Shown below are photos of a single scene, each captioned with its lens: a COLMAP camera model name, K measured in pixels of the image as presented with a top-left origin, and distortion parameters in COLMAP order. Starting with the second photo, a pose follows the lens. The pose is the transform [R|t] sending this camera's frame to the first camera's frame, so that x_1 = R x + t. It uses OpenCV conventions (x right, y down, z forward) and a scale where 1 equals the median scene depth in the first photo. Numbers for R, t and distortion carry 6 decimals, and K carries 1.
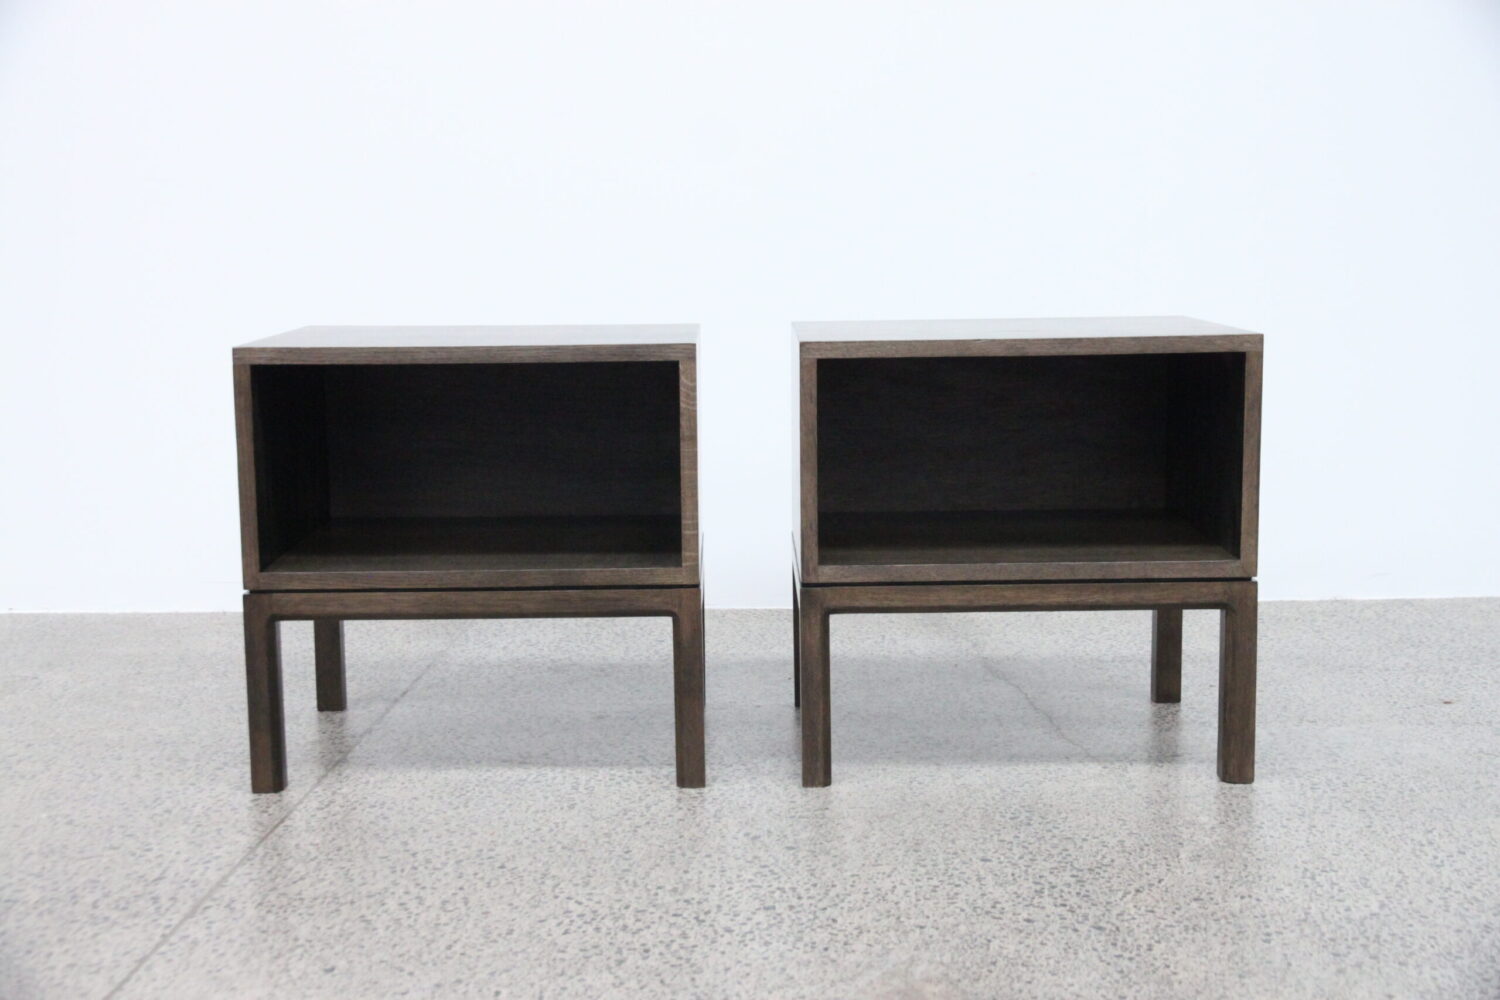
lens RADIAL K [[1937.6, 0, 750.0], [0, 1937.6, 500.0], [0, 0, 1]] dist [0.065662, 0.113898]
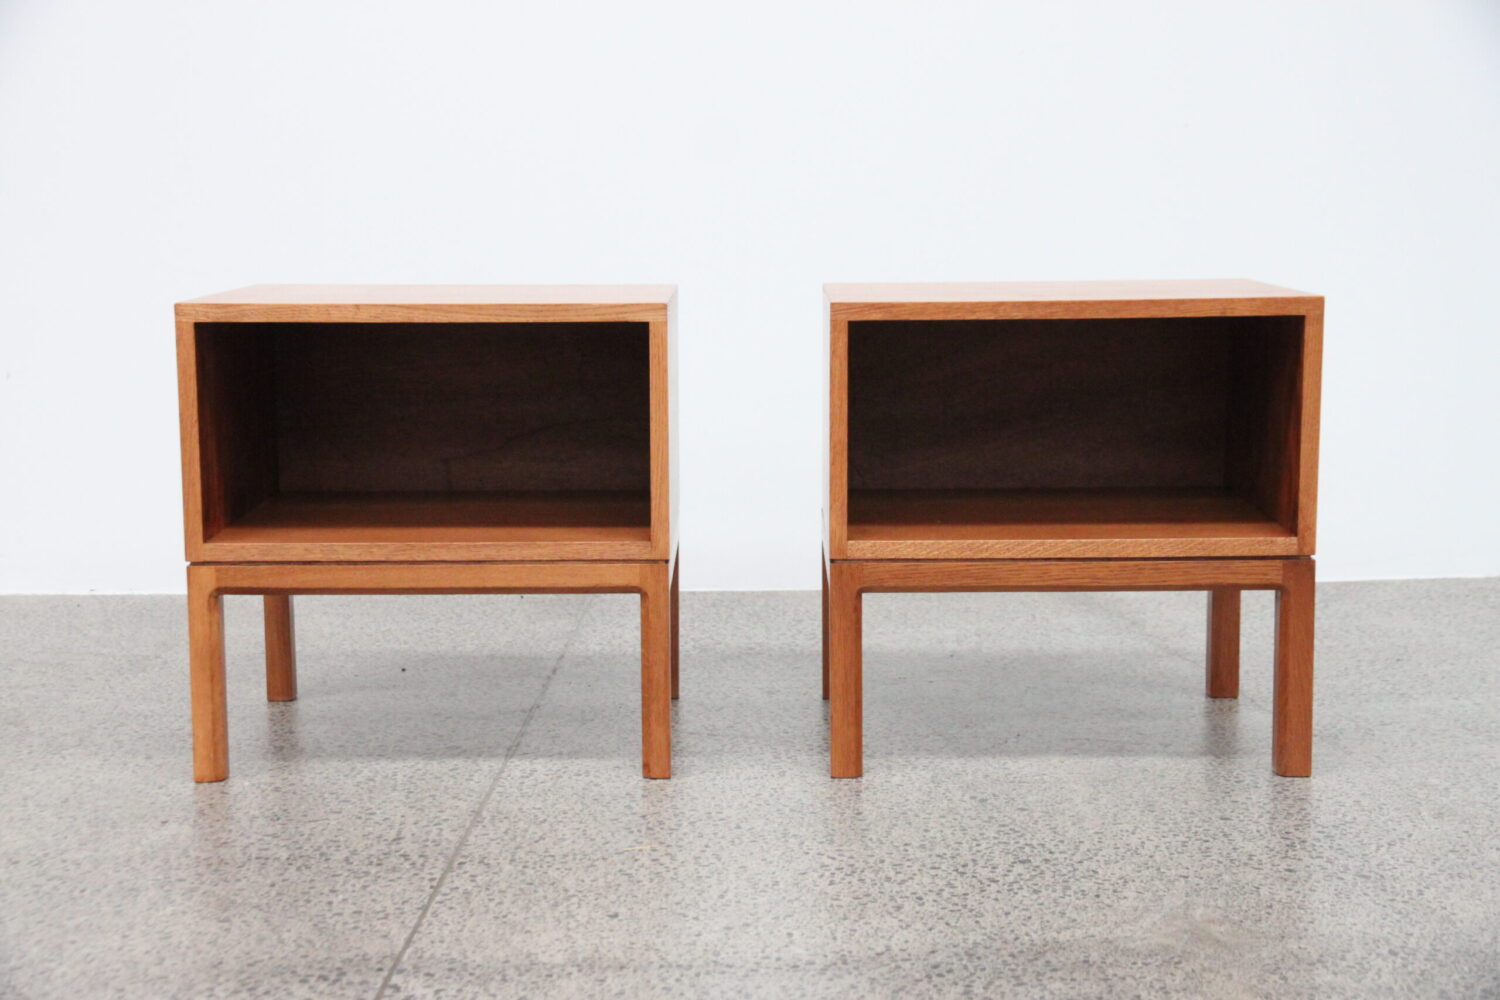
lens RADIAL K [[2245.9, 0, 746.6], [0, 2245.9, 558.9], [0, 0, 1]] dist [0.097813, 0.086493]
pose [[0.999692, -0.004083, 0.024484, -0.161527], [0.003466, 0.999677, 0.025164, 0.024862], [-0.024579, -0.025071, 0.999383, -0.150983]]
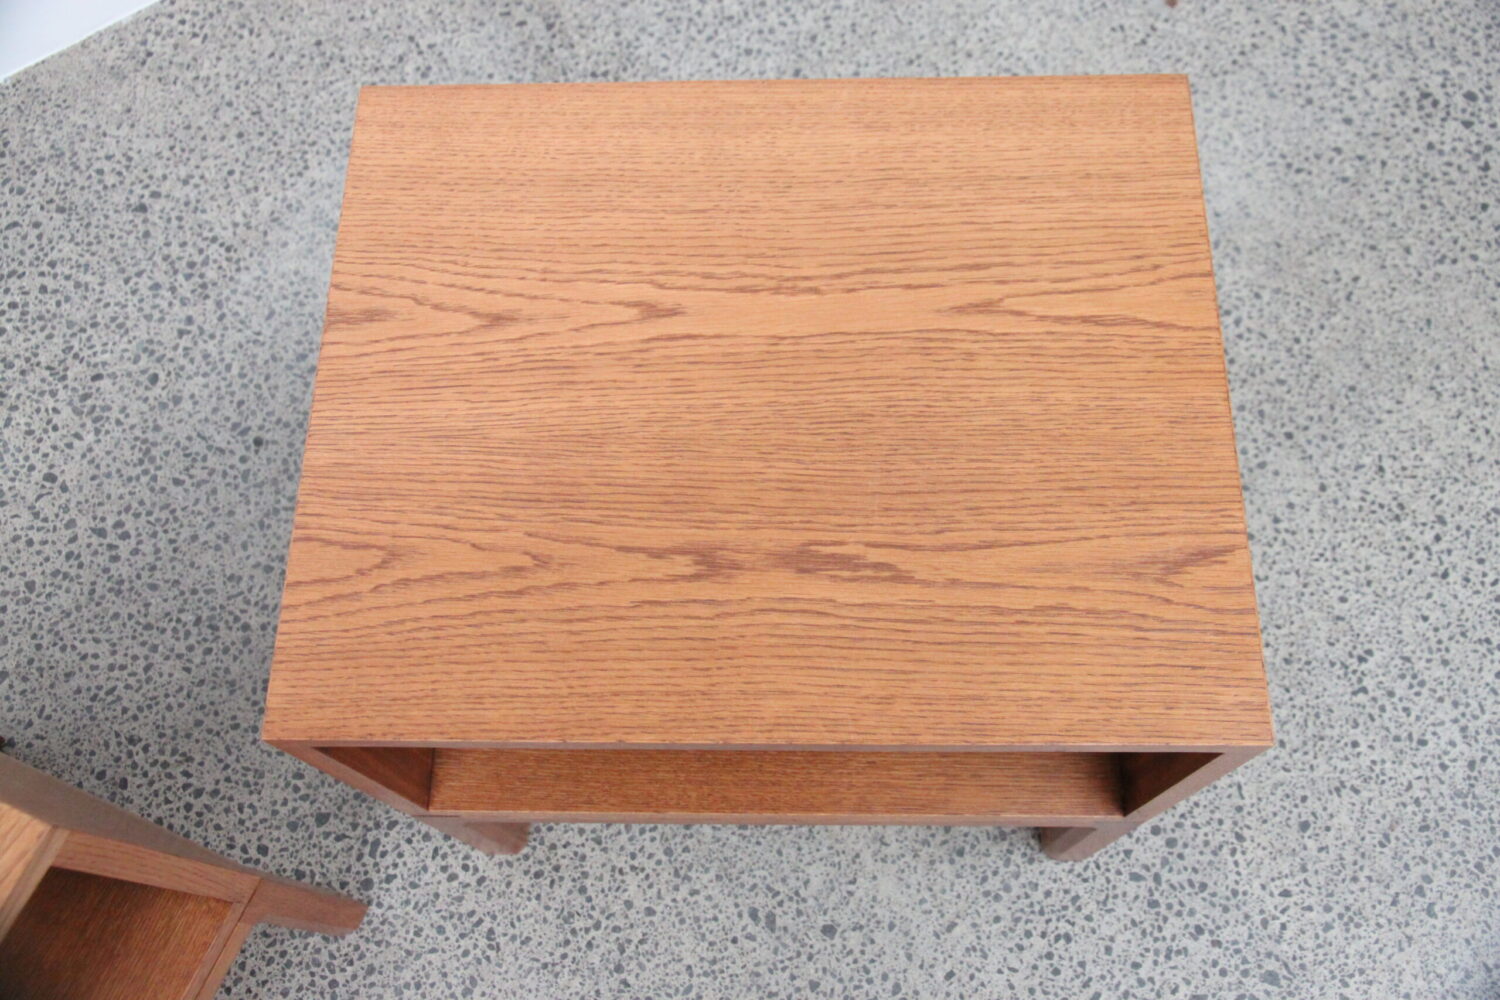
lens RADIAL K [[1308.0, 0, 743.4], [0, 1308.0, 461.6], [0, 0, 1]] dist [-0.029375, 0.086072]
pose [[0.825177, -0.532182, 0.189380, -0.008450], [0.112982, 0.483981, 0.867755, -0.432642], [-0.553460, -0.694655, 0.459497, 0.994185]]
